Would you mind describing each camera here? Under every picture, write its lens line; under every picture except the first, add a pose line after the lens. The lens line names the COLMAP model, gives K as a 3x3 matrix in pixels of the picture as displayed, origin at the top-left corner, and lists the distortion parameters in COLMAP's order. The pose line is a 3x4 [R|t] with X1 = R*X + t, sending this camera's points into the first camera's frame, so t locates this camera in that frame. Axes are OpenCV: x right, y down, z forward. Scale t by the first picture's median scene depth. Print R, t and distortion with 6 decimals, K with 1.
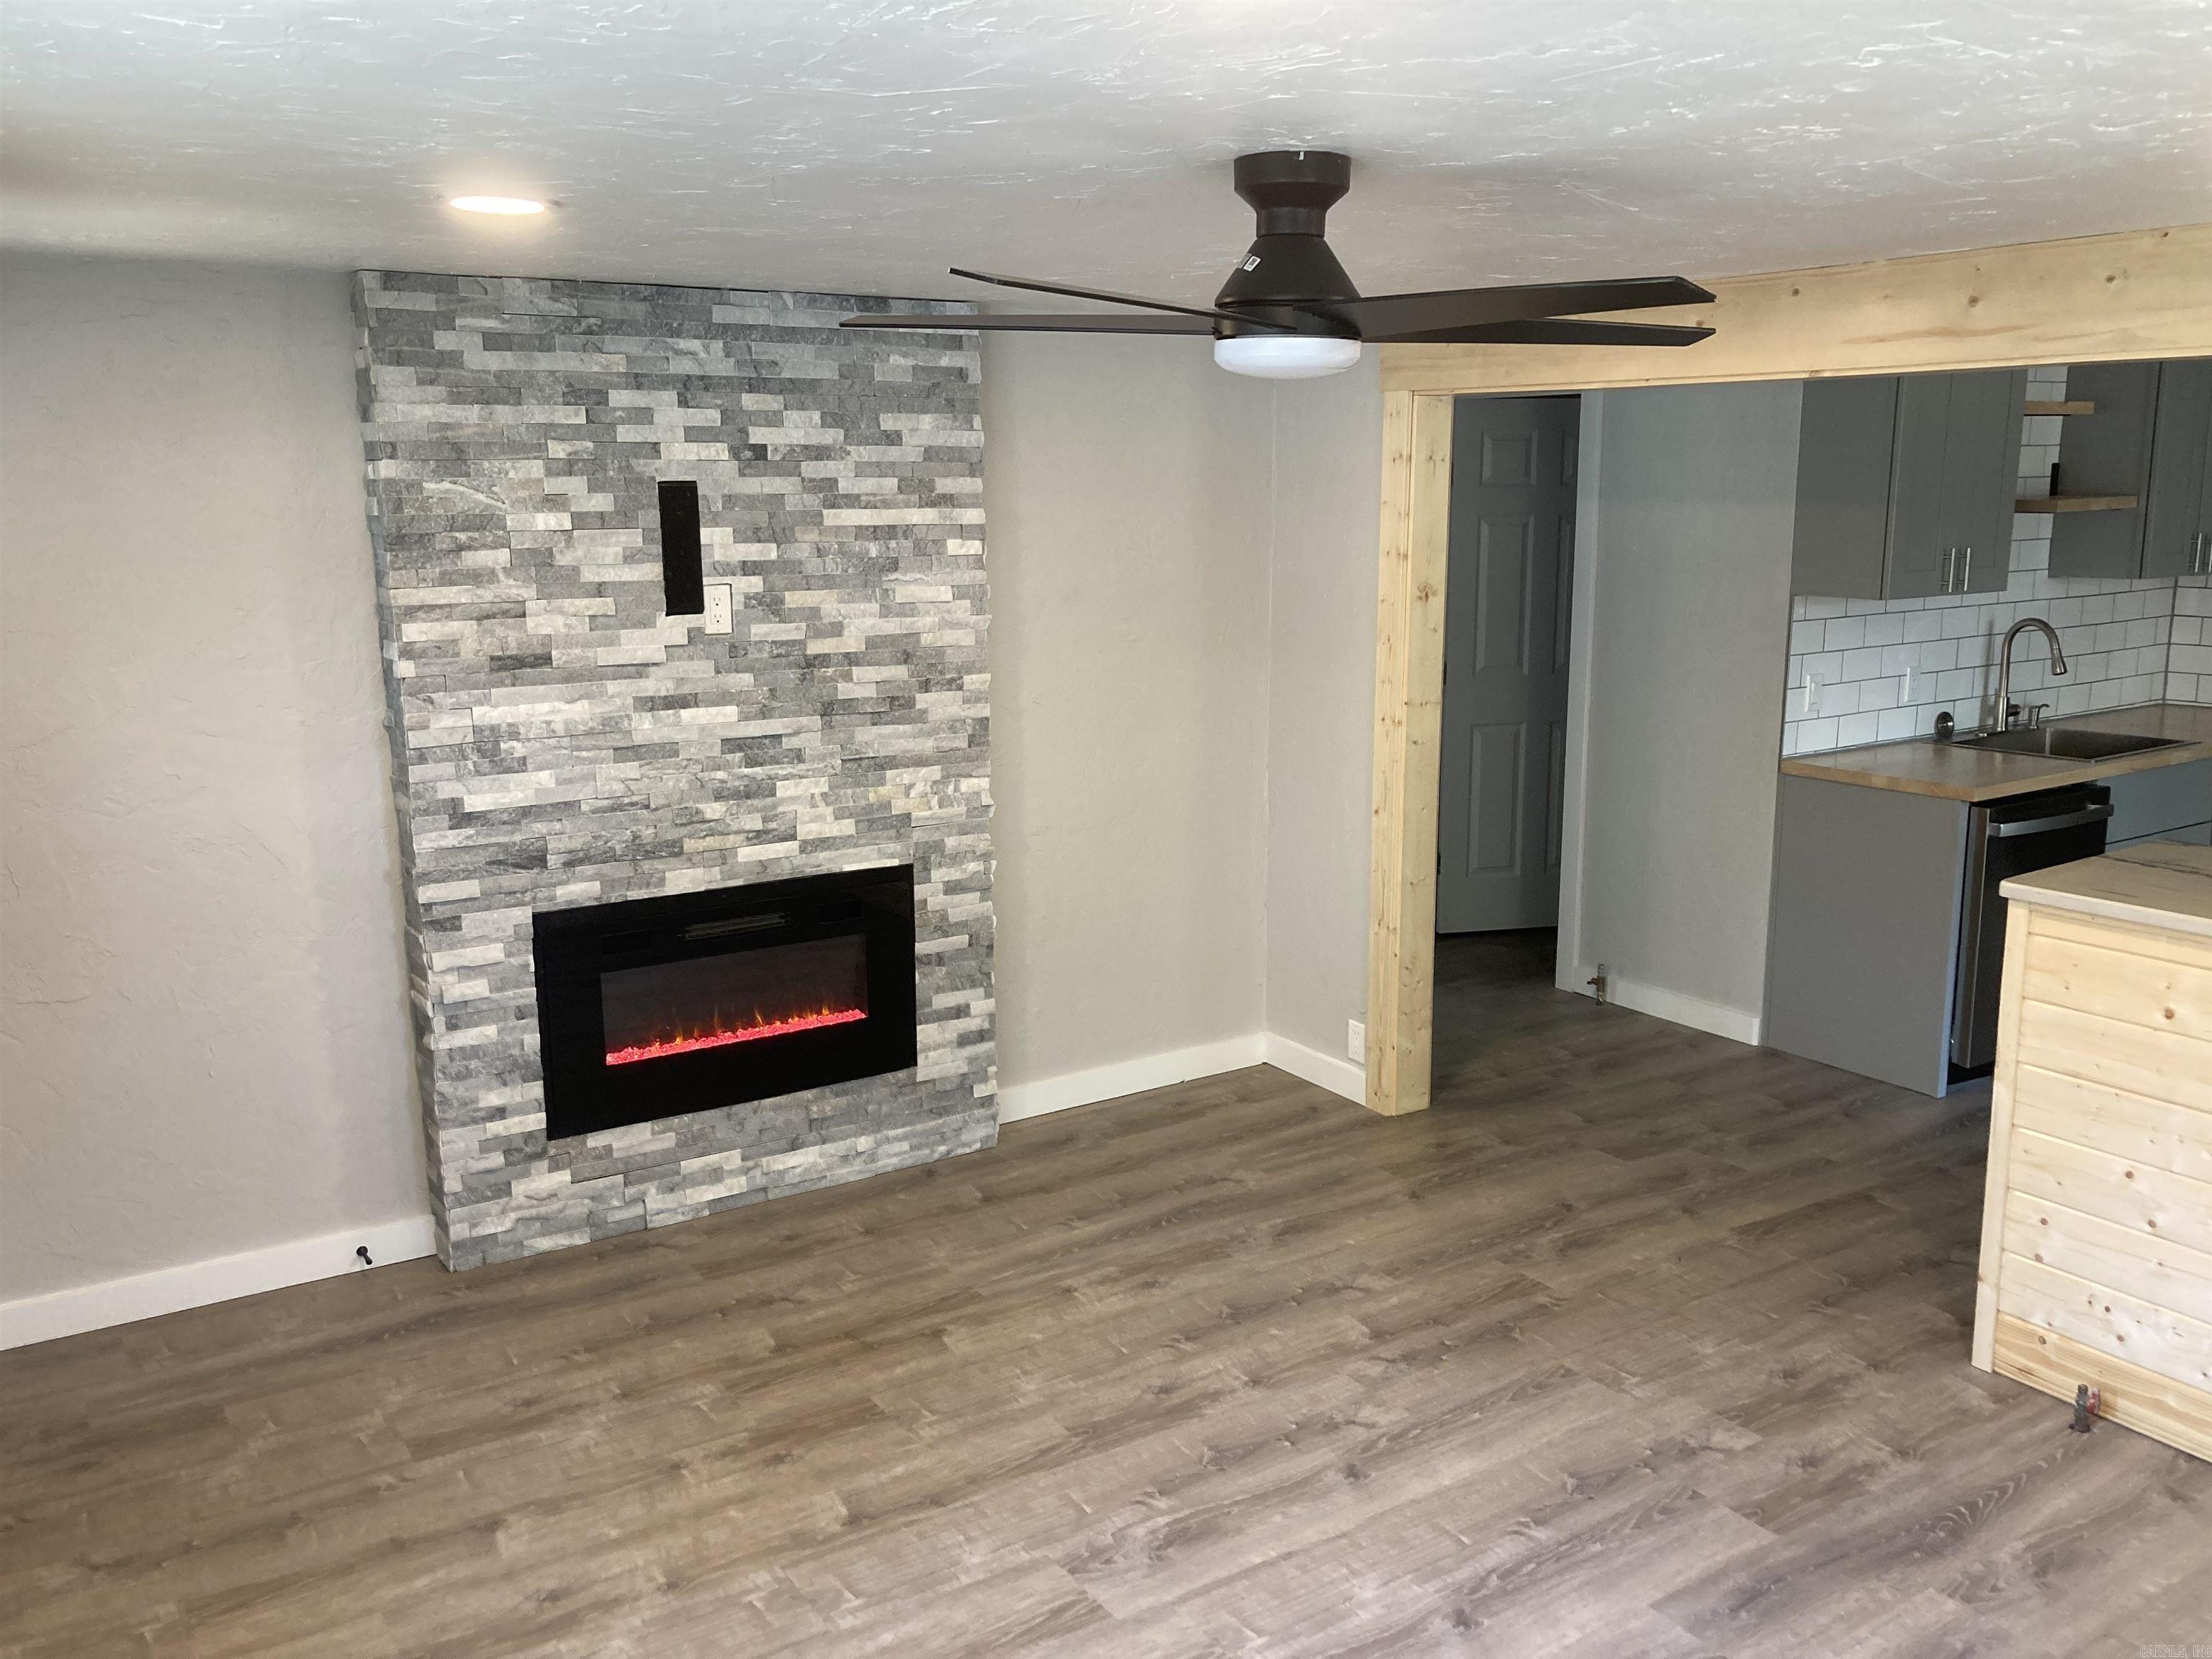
lens RADIAL K [[1848.2, 0, 1125.6], [0, 1848.2, 851.6], [0, 0, 1]] dist [0.056282, -0.036305]
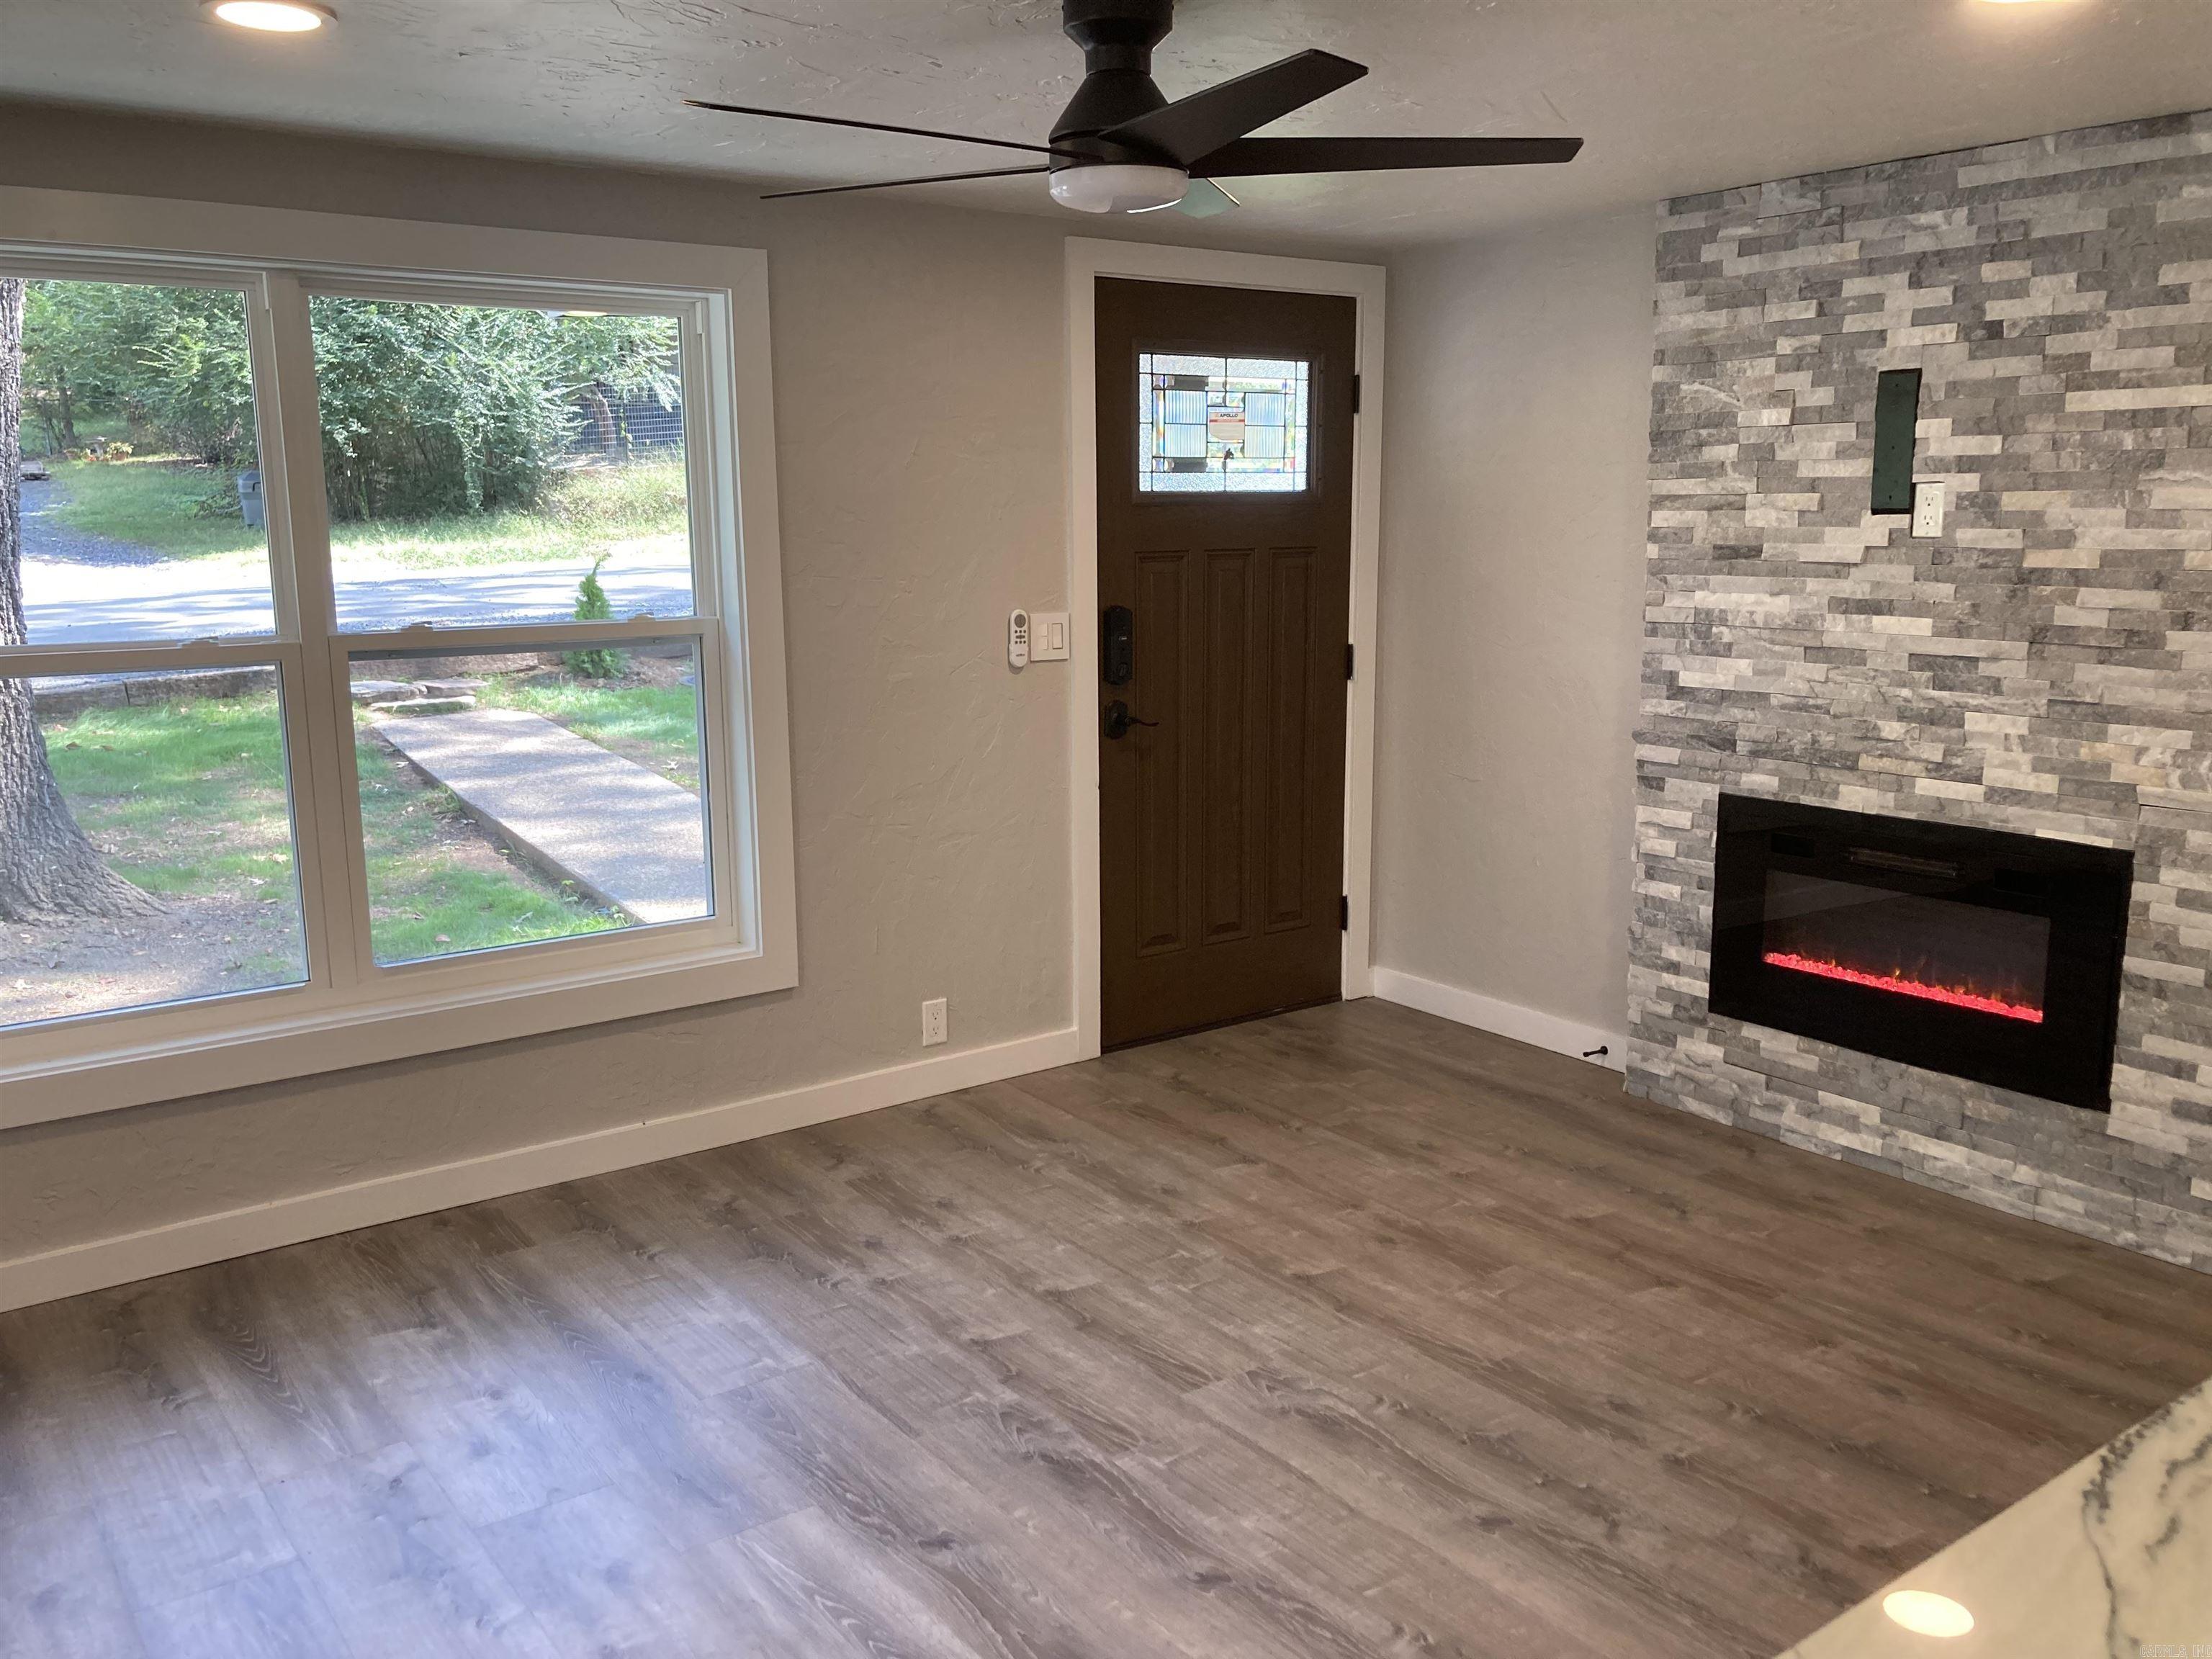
lens RADIAL K [[1848.2, 0, 1126.5], [0, 1848.2, 846.1], [0, 0, 1]] dist [0.056282, -0.036305]
pose [[0.054326, 0.185939, -0.981058, 0.709380], [-0.198399, 0.964930, 0.171895, -0.052583], [0.978615, 0.185303, 0.089311, 0.583406]]
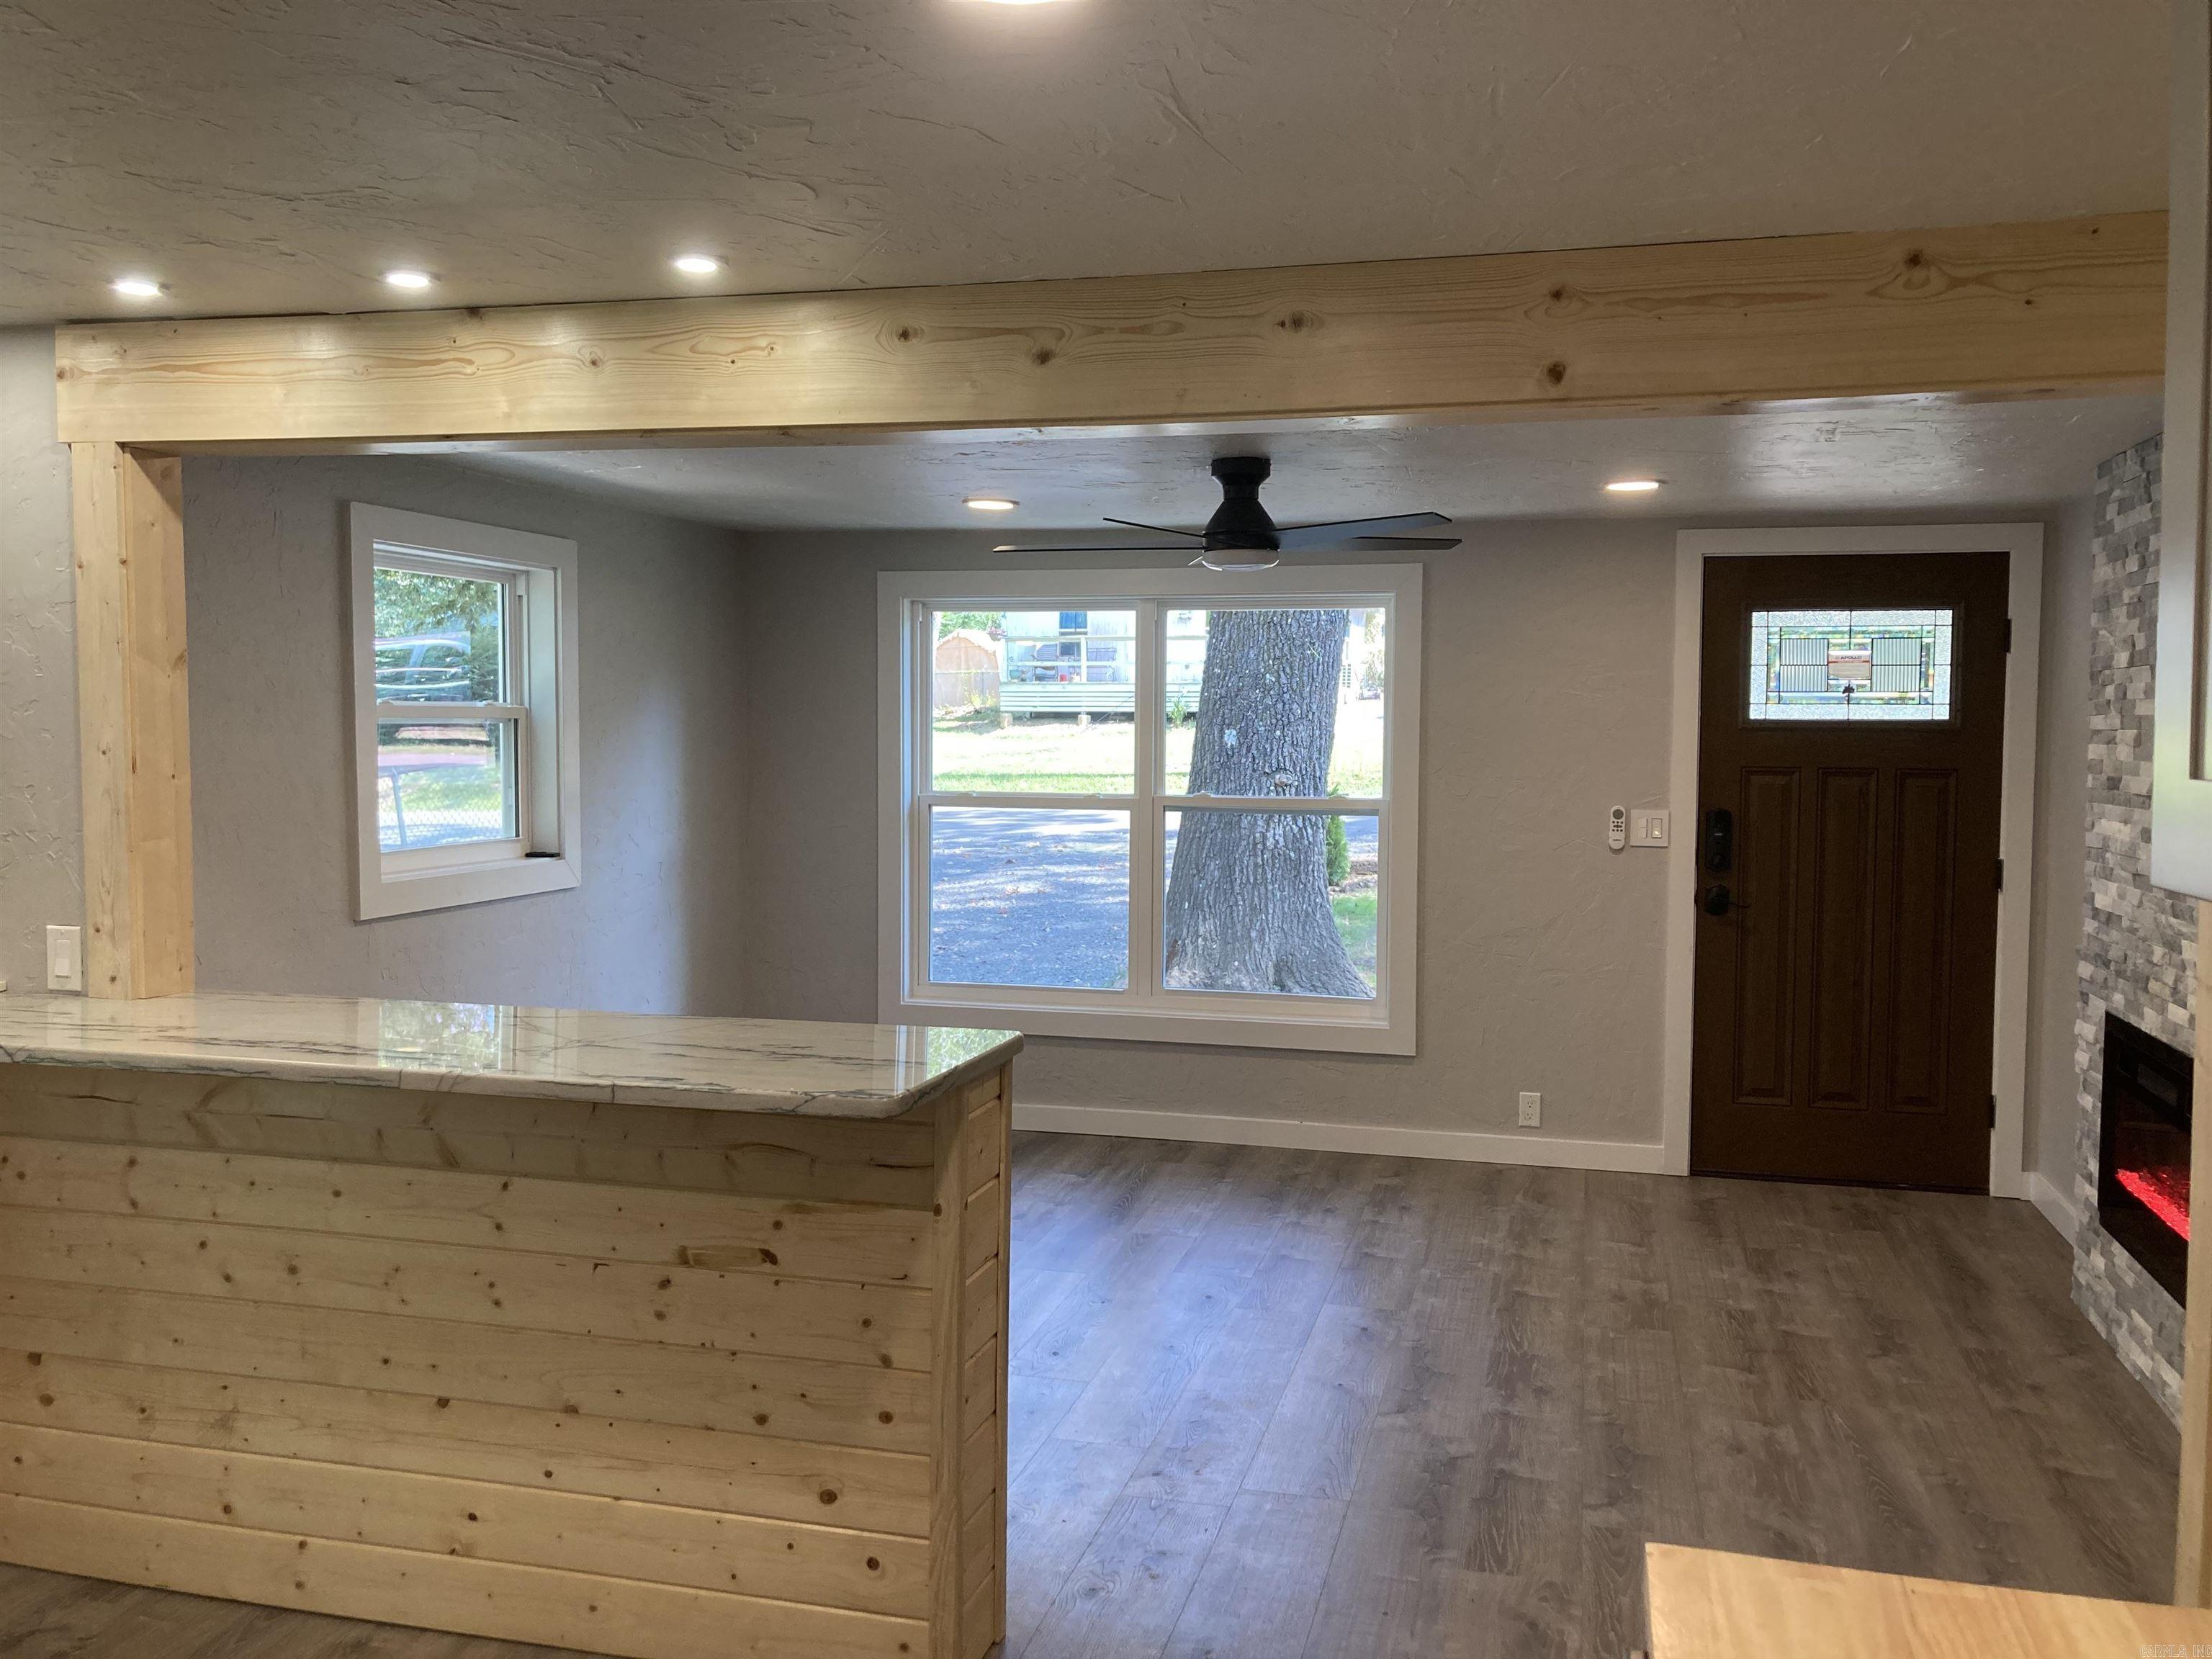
lens RADIAL K [[1848.2, 0, 1110.1], [0, 1848.2, 812.4], [0, 0, 1]] dist [0.056282, -0.036305]
pose [[-0.746217, 0.029155, -0.665064, 0.865519], [-0.143718, 0.968425, 0.203709, -0.223193], [0.650004, 0.247593, -0.718466, 1.392393]]
